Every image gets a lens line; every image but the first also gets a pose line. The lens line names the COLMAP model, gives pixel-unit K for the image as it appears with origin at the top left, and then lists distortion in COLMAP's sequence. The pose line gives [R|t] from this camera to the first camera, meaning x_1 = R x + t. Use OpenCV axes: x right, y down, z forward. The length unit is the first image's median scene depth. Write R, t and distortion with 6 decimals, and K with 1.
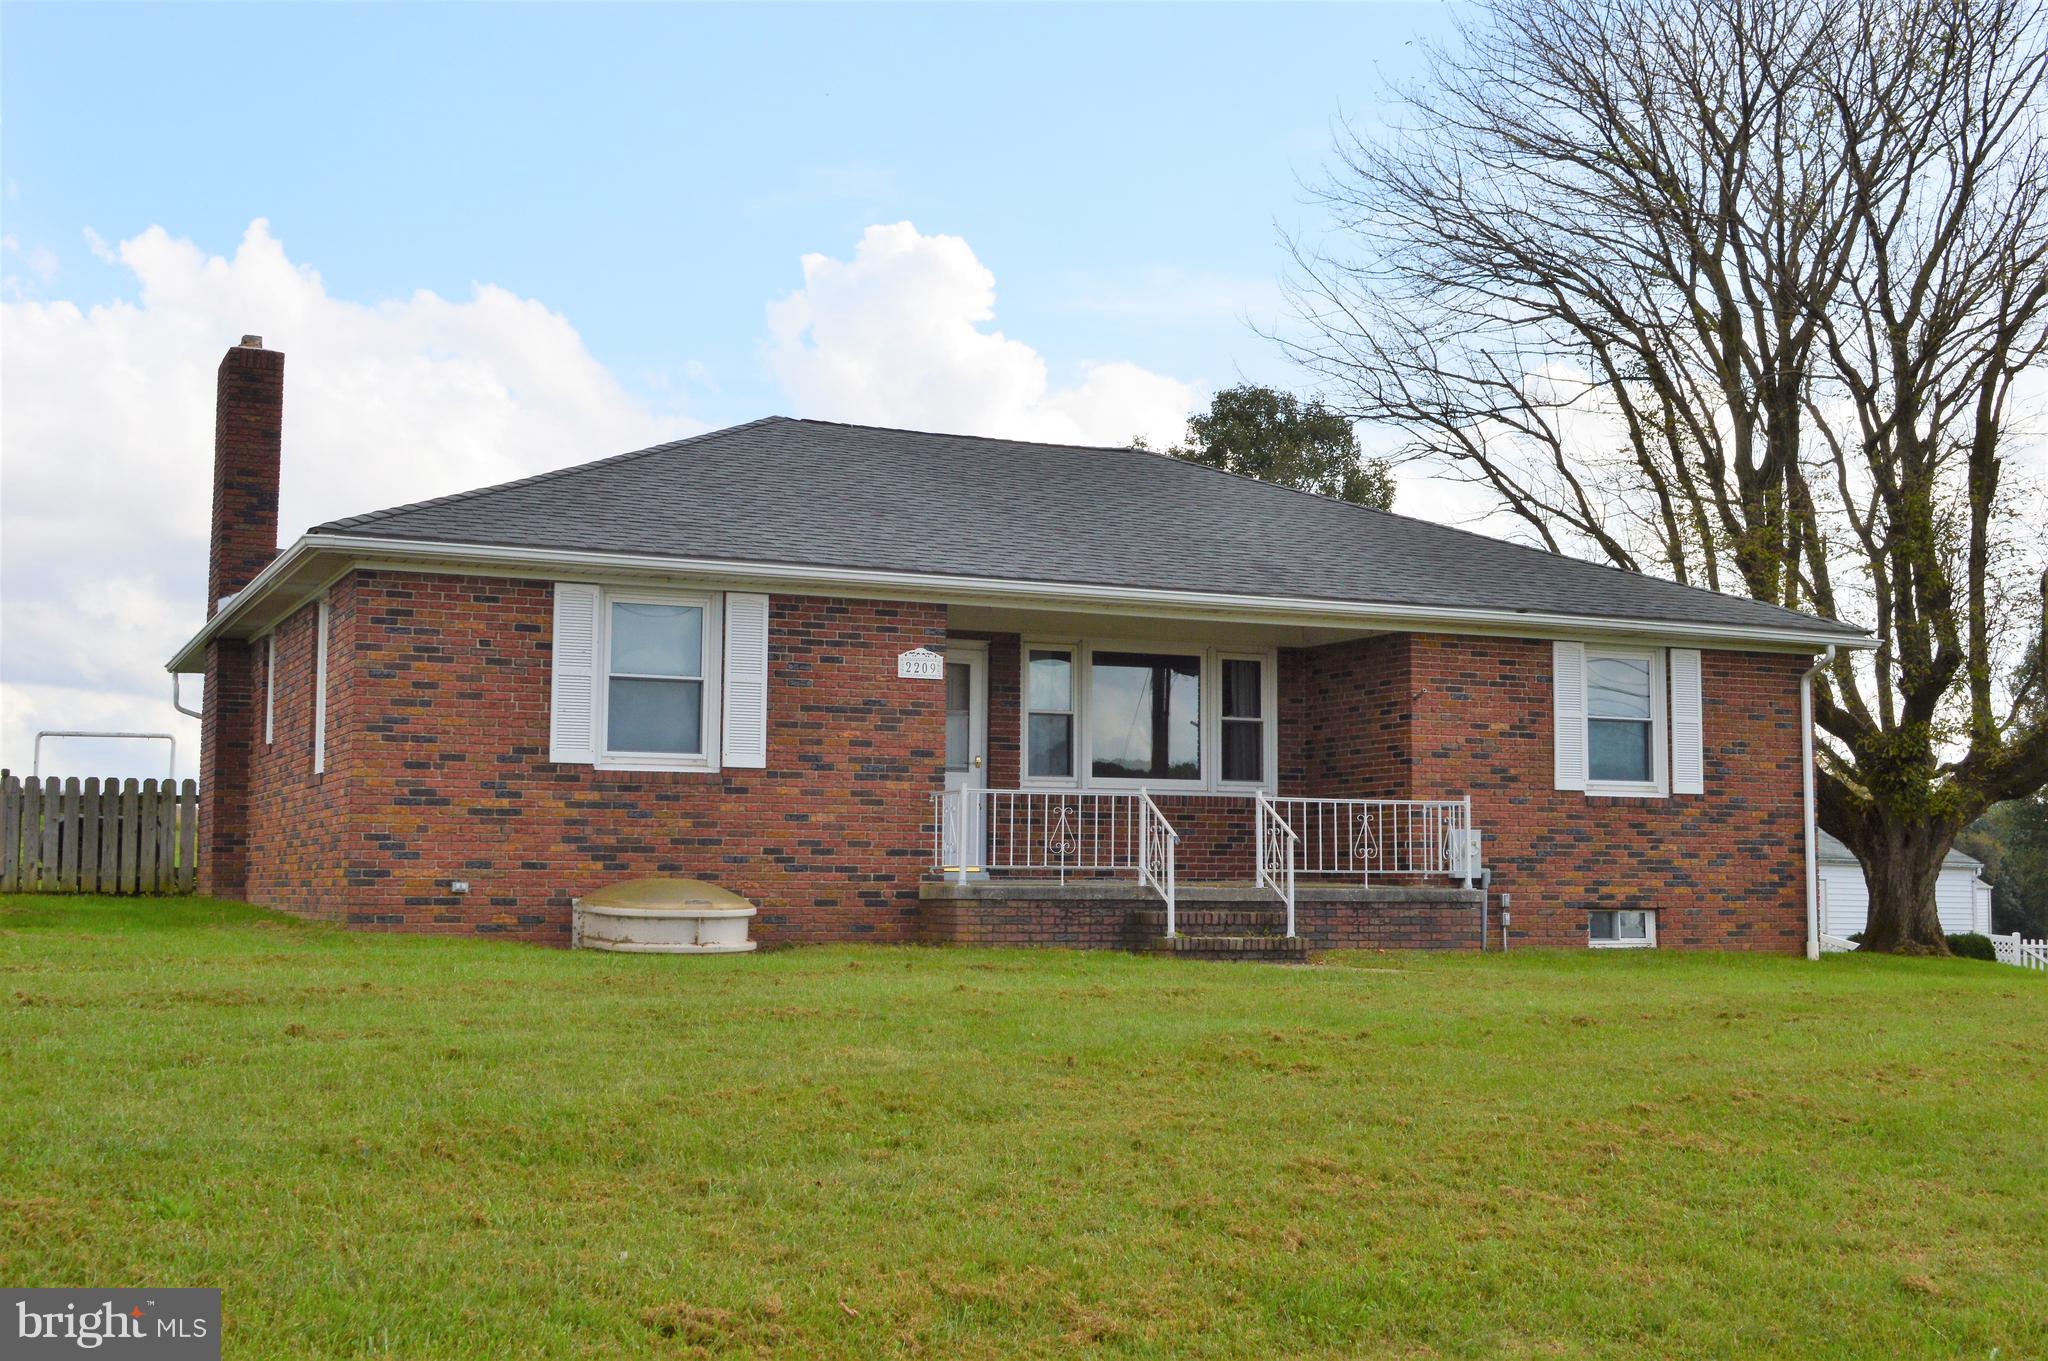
lens RADIAL K [[2455.2, 0, 1023.9], [0, 2455.2, 680.0], [0, 0, 1]] dist [-0.078619, 0.000000]
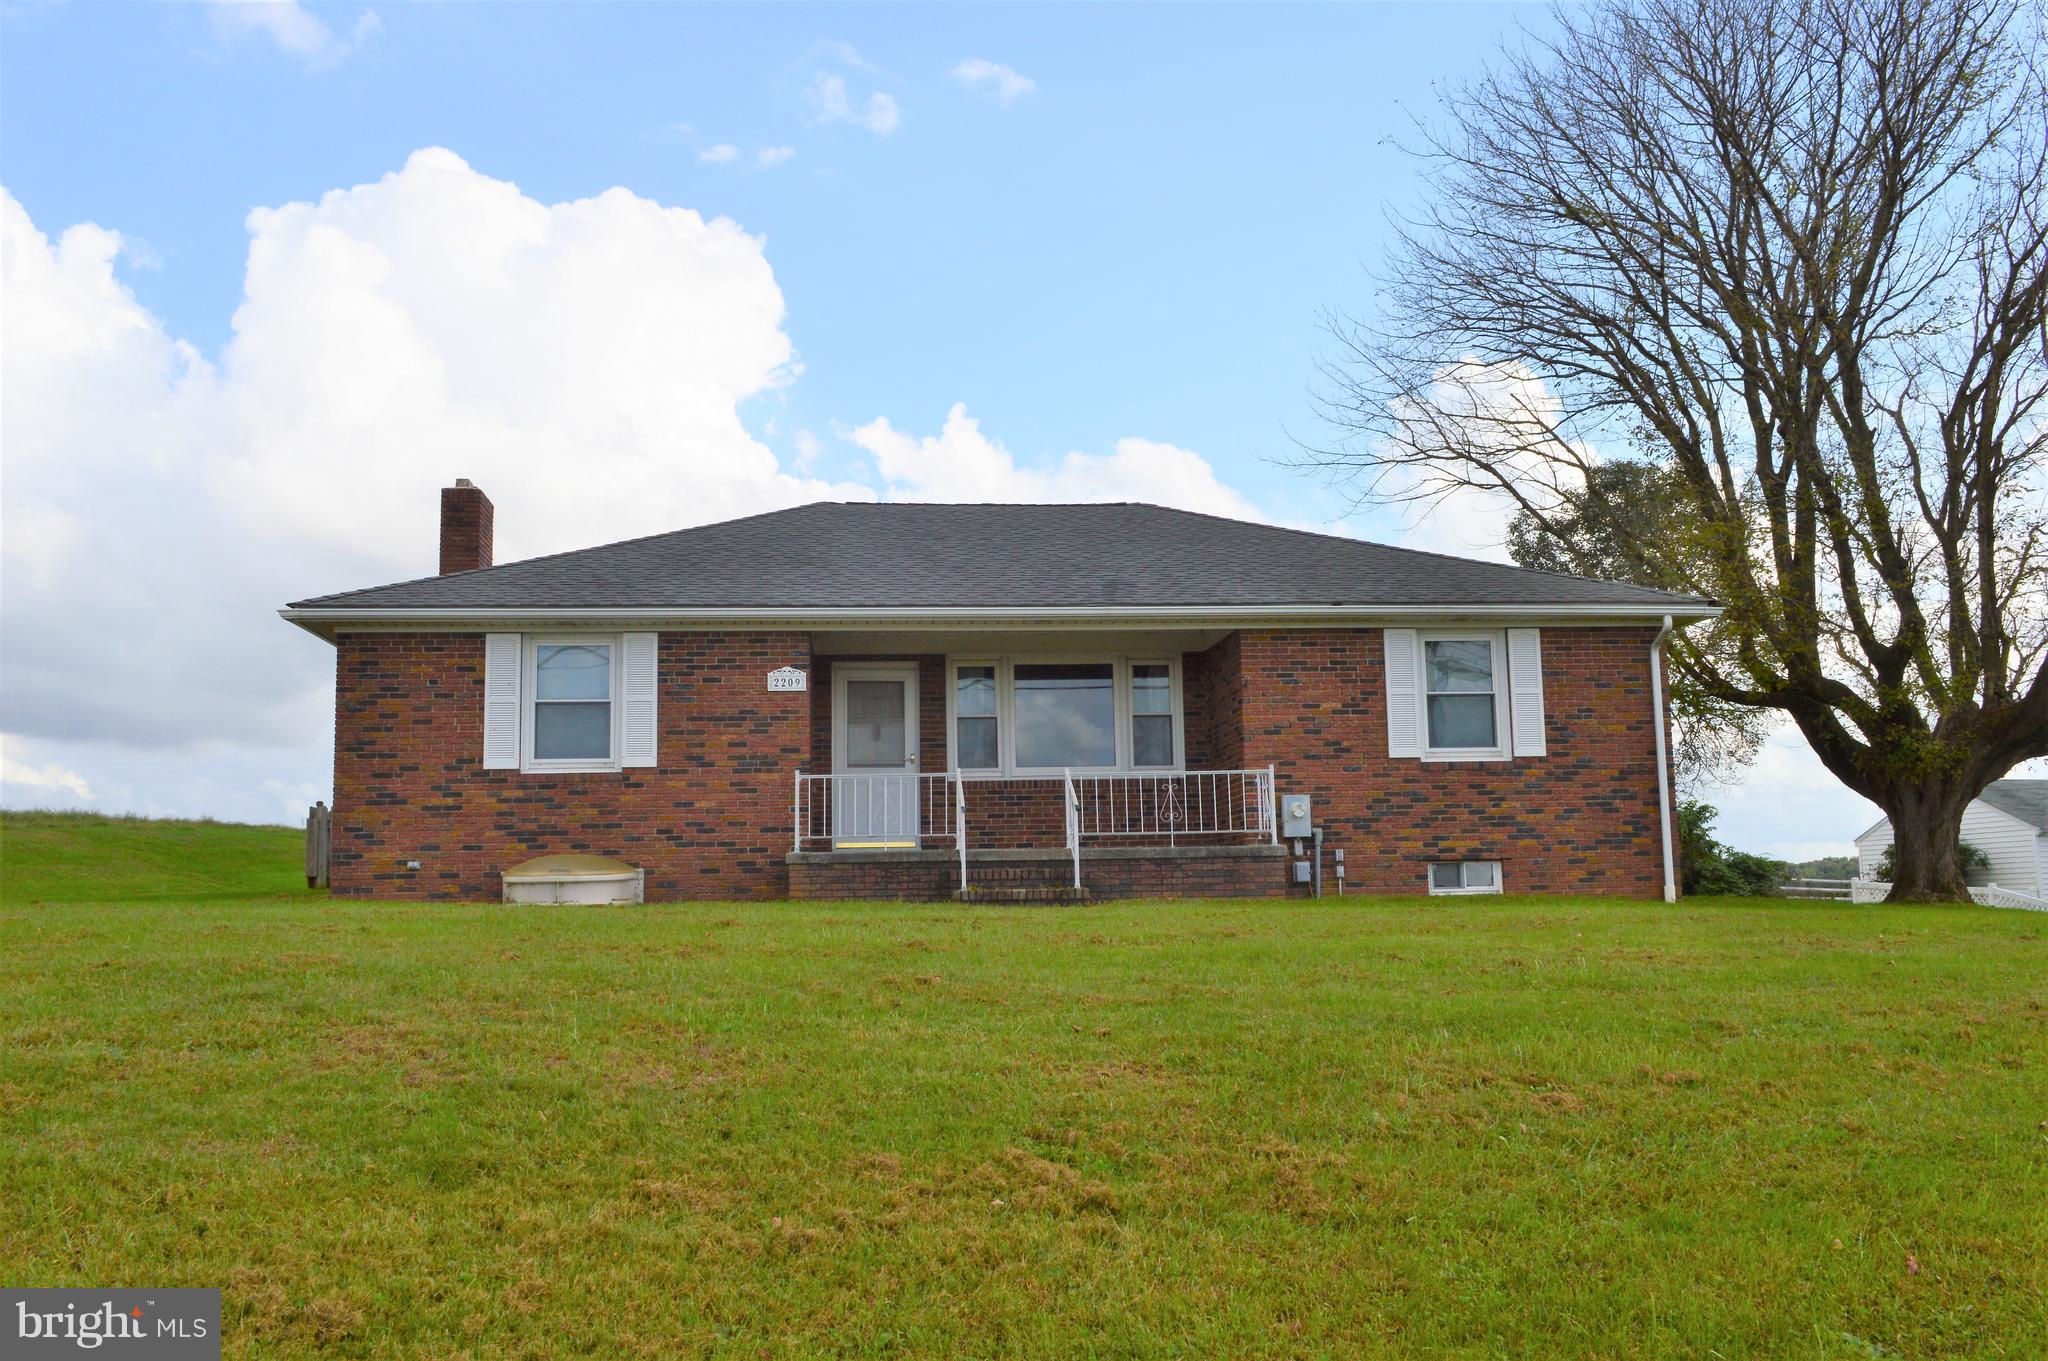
lens RADIAL K [[1955.6, 0, 1023.9], [0, 1955.6, 679.3], [0, 0, 1]] dist [-0.065145, 0.000000]
pose [[0.947522, -0.063998, -0.313220, 0.387964], [0.053850, 0.997709, -0.040952, 0.041070], [0.315123, 0.021936, 0.948797, 0.087533]]
